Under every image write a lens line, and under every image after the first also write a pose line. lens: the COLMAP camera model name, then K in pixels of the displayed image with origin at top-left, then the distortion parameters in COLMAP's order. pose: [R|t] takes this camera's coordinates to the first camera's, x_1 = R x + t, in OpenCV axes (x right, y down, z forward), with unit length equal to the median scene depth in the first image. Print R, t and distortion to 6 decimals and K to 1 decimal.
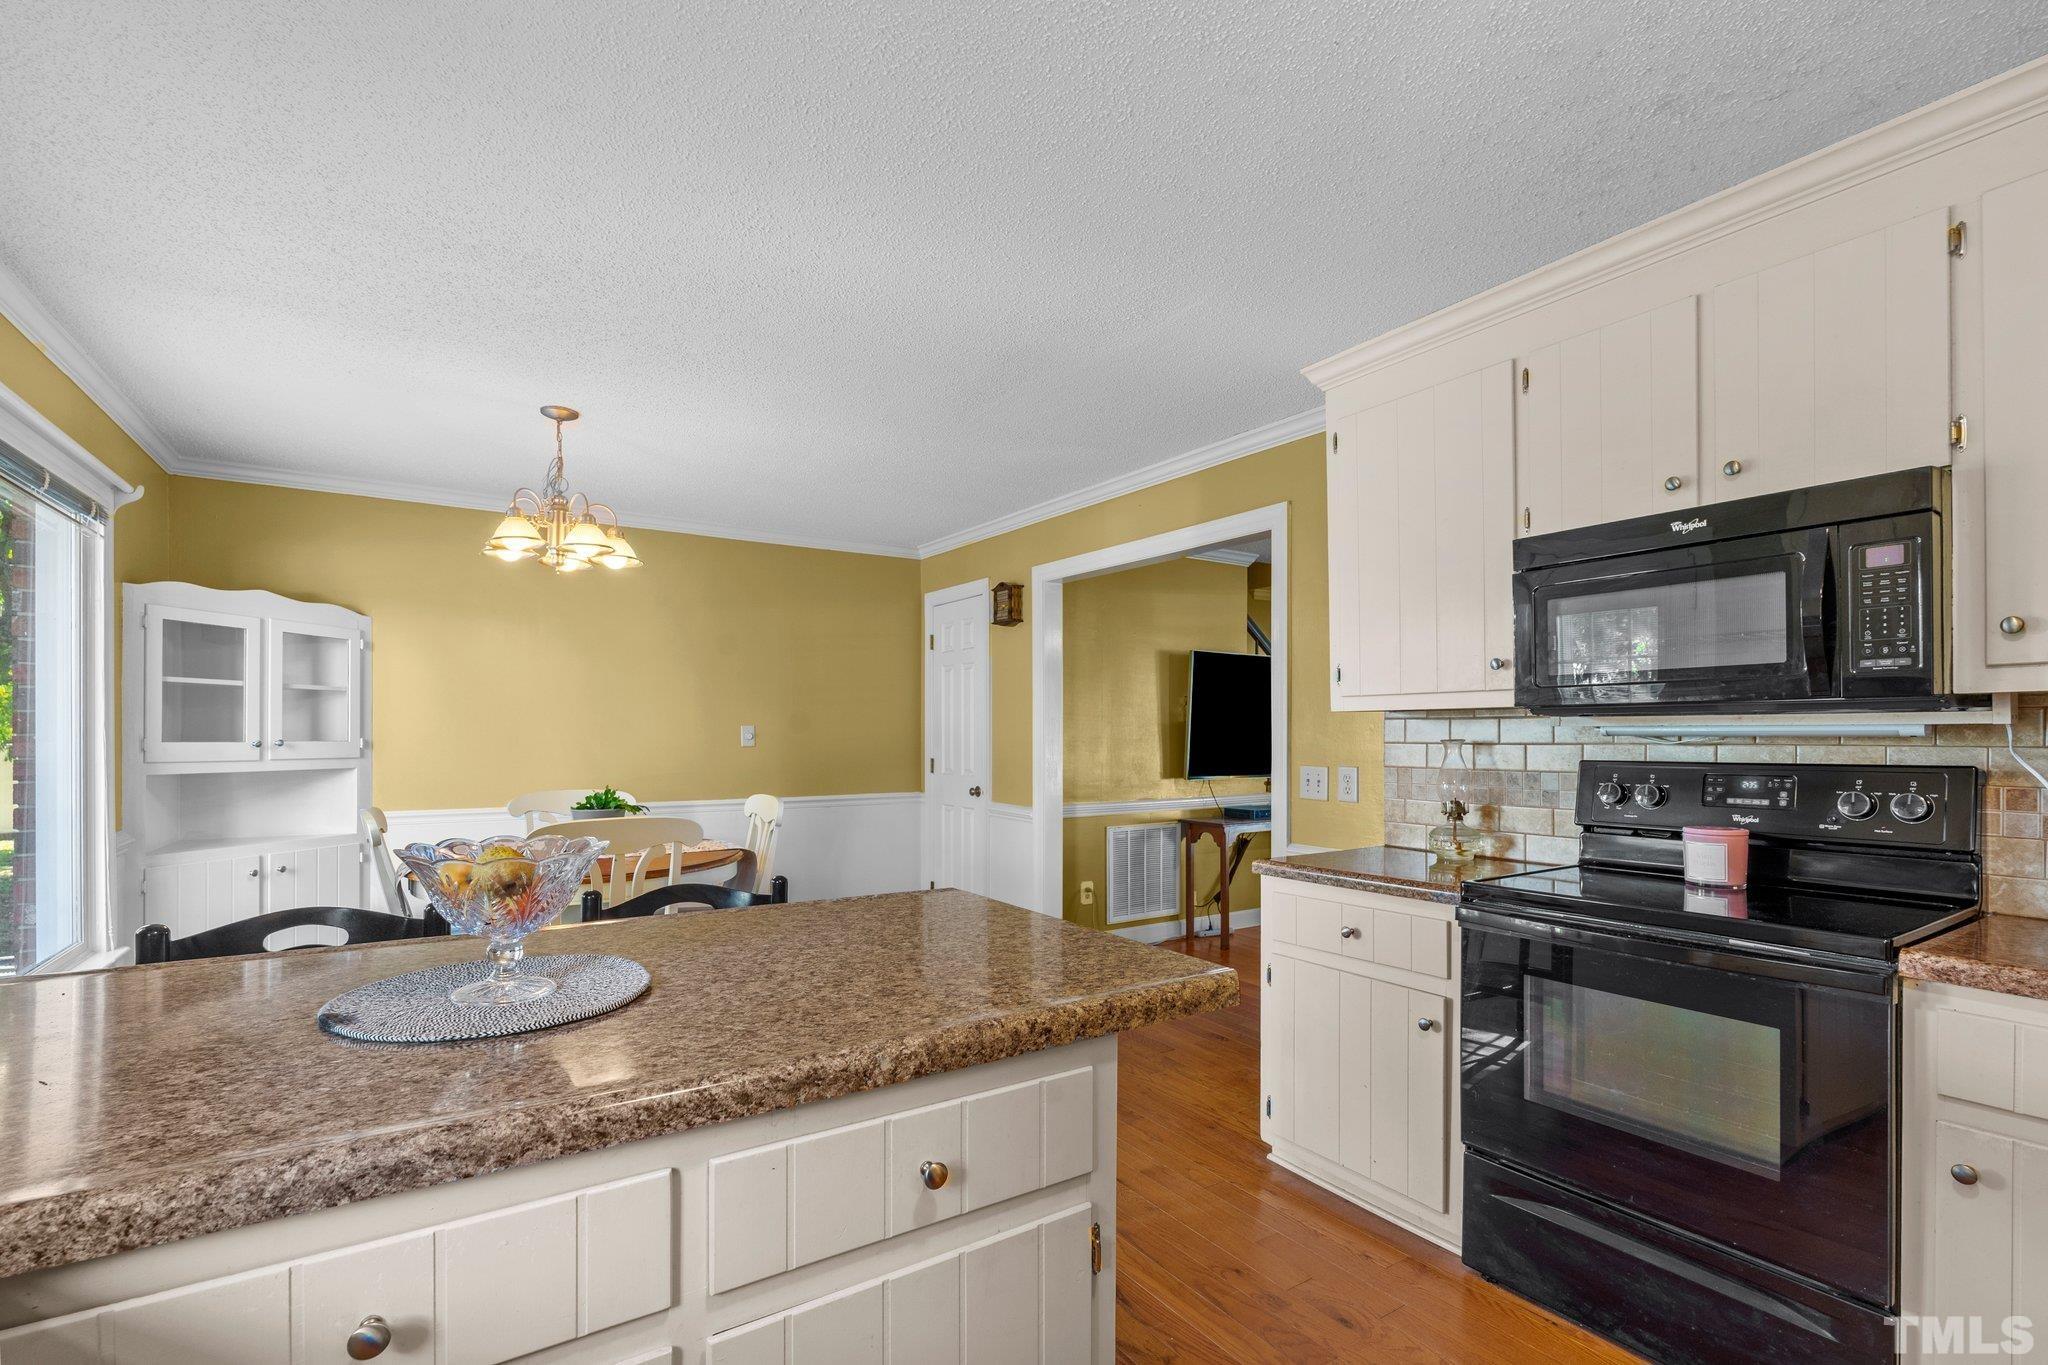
lens RADIAL K [[921.8, 0, 1007.9], [0, 921.8, 732.9], [0, 0, 1]] dist [0.001991, -0.000092]
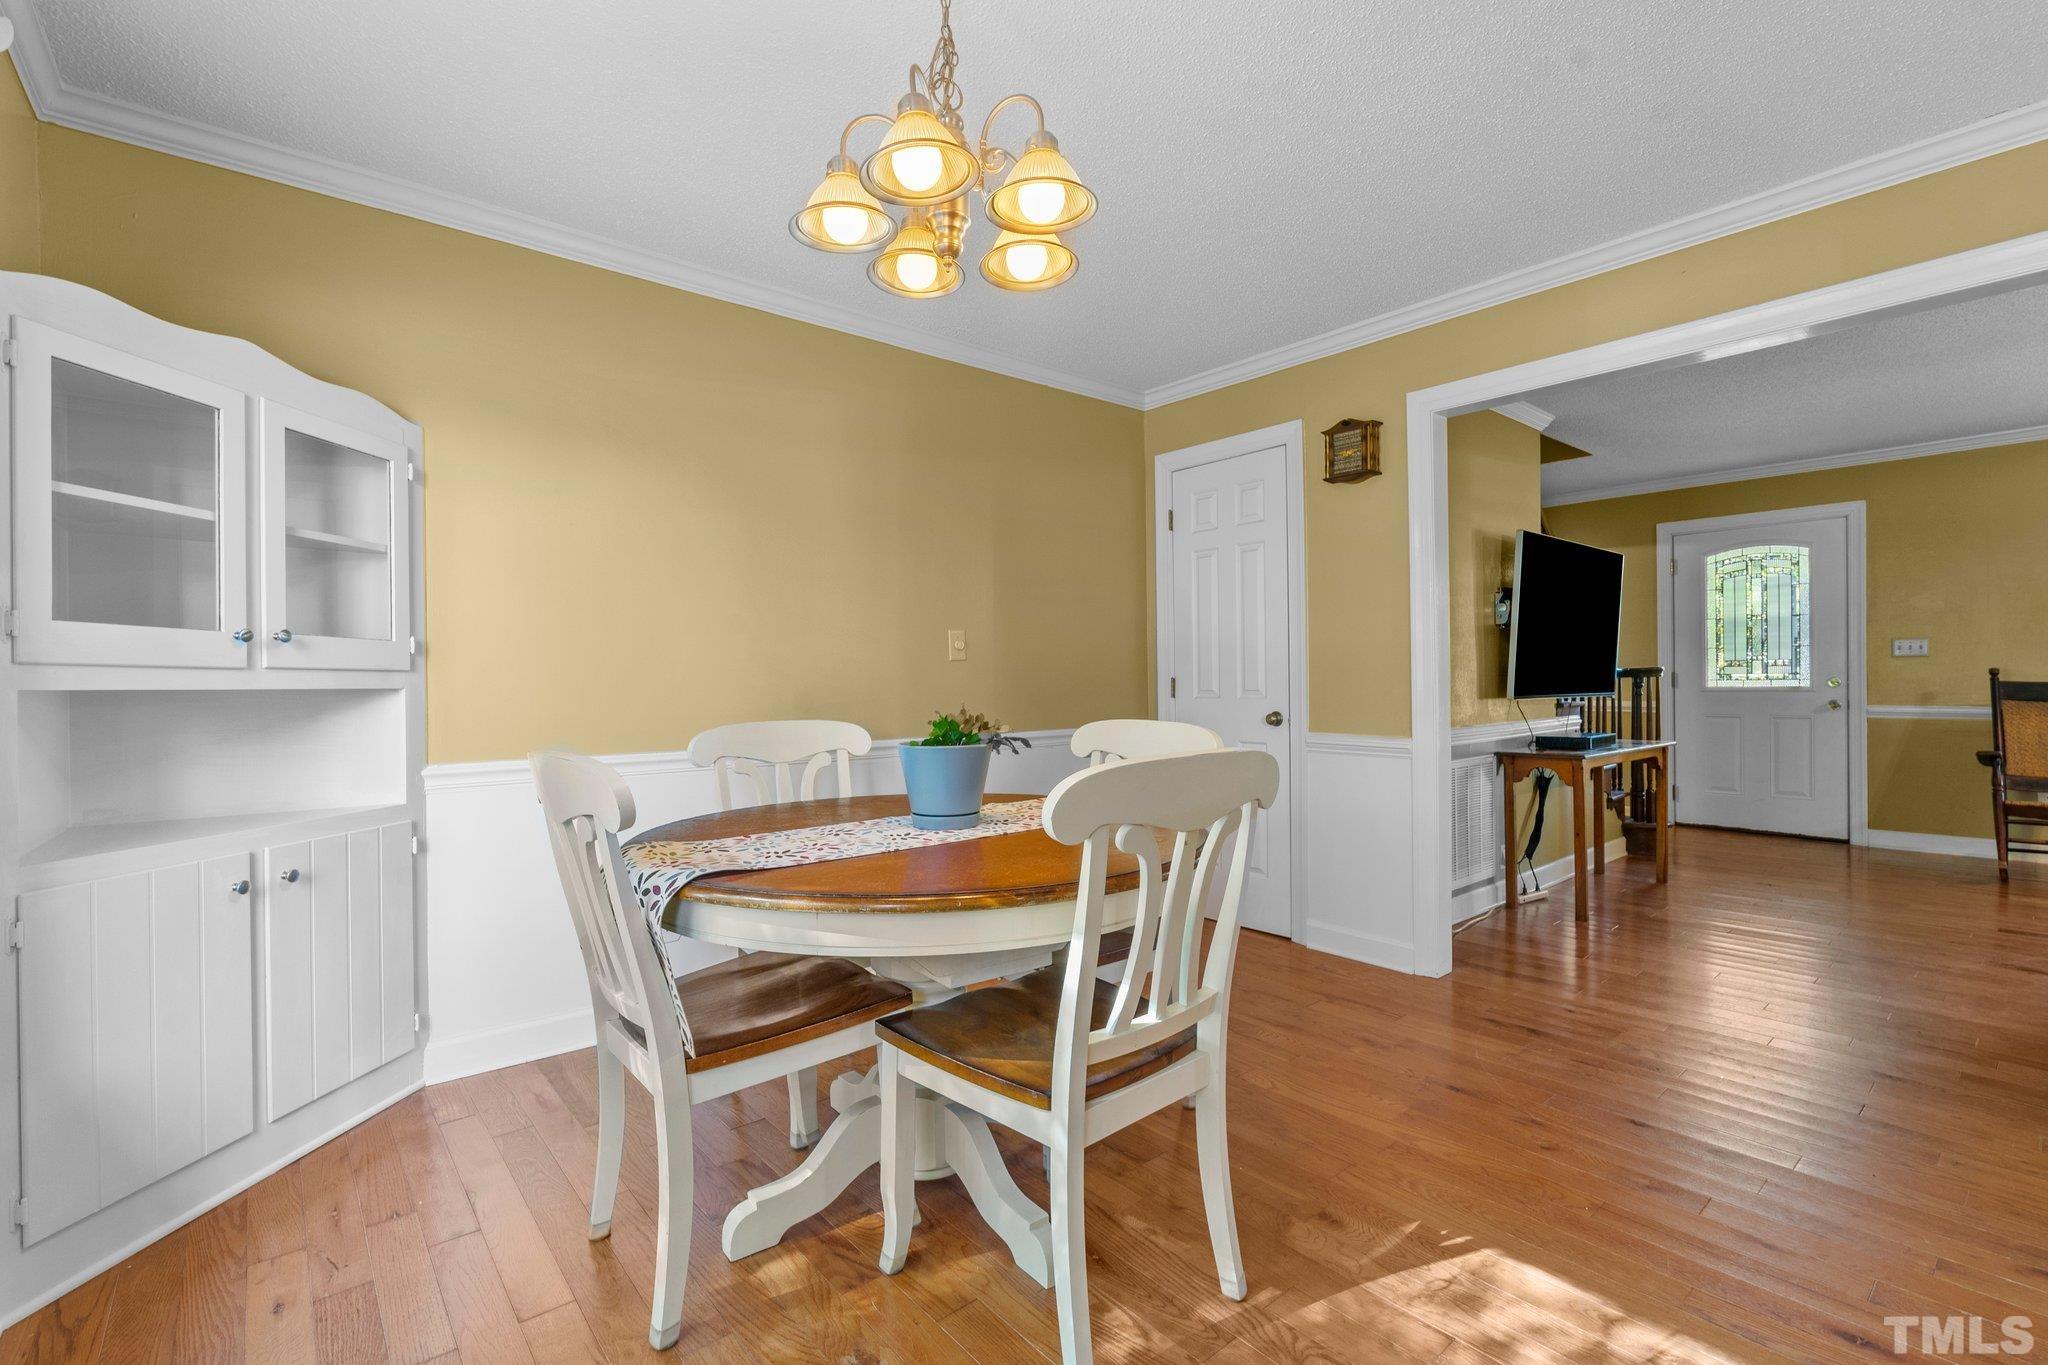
lens RADIAL K [[921.8, 0, 1027.0], [0, 921.8, 680.2], [0, 0, 1]] dist [0.001991, -0.000092]
pose [[0.991535, -0.014252, 0.129052, -0.405085], [0.014524, 0.999894, -0.001168, 0.039655], [-0.129021, 0.003033, 0.991637, 0.392924]]
